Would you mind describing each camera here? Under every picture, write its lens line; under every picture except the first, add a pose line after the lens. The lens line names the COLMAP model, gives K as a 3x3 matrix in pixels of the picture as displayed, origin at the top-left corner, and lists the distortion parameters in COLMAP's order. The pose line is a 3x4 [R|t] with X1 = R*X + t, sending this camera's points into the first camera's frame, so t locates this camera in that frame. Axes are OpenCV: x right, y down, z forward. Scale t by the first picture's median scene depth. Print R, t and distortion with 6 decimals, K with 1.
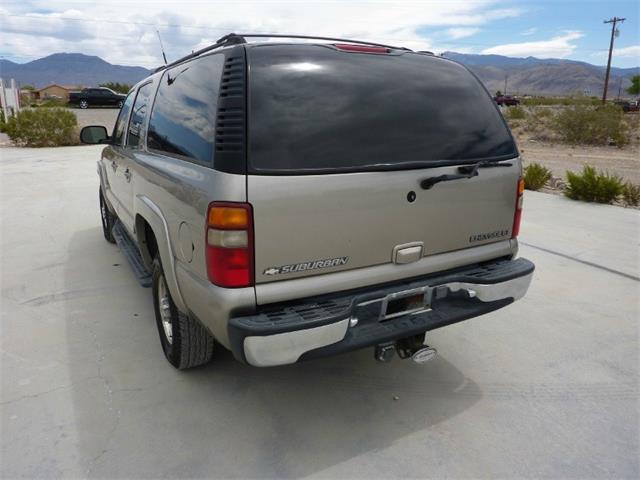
lens RADIAL K [[475.2, 0, 315.9], [0, 475.2, 237.0], [0, 0, 1]] dist [-0.021550, -0.003512]
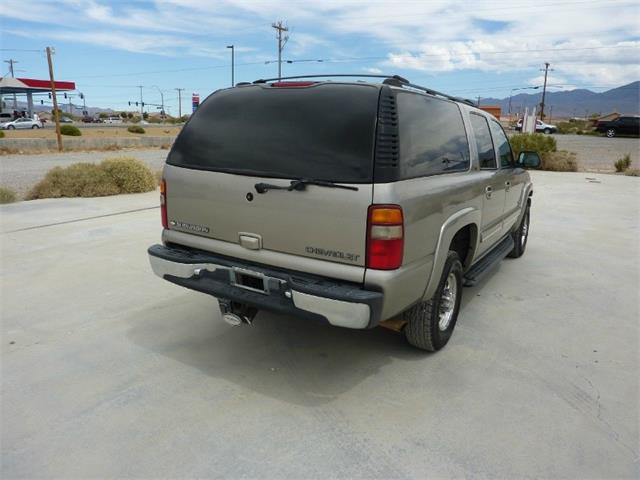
lens RADIAL K [[475.2, 0, 315.9], [0, 475.2, 237.0], [0, 0, 1]] dist [-0.021550, -0.003512]
pose [[0.495065, 0.209616, -0.843191, 1.327720], [-0.255944, 0.962584, 0.089023, -0.132998], [0.830303, 0.171738, 0.530192, 0.454225]]
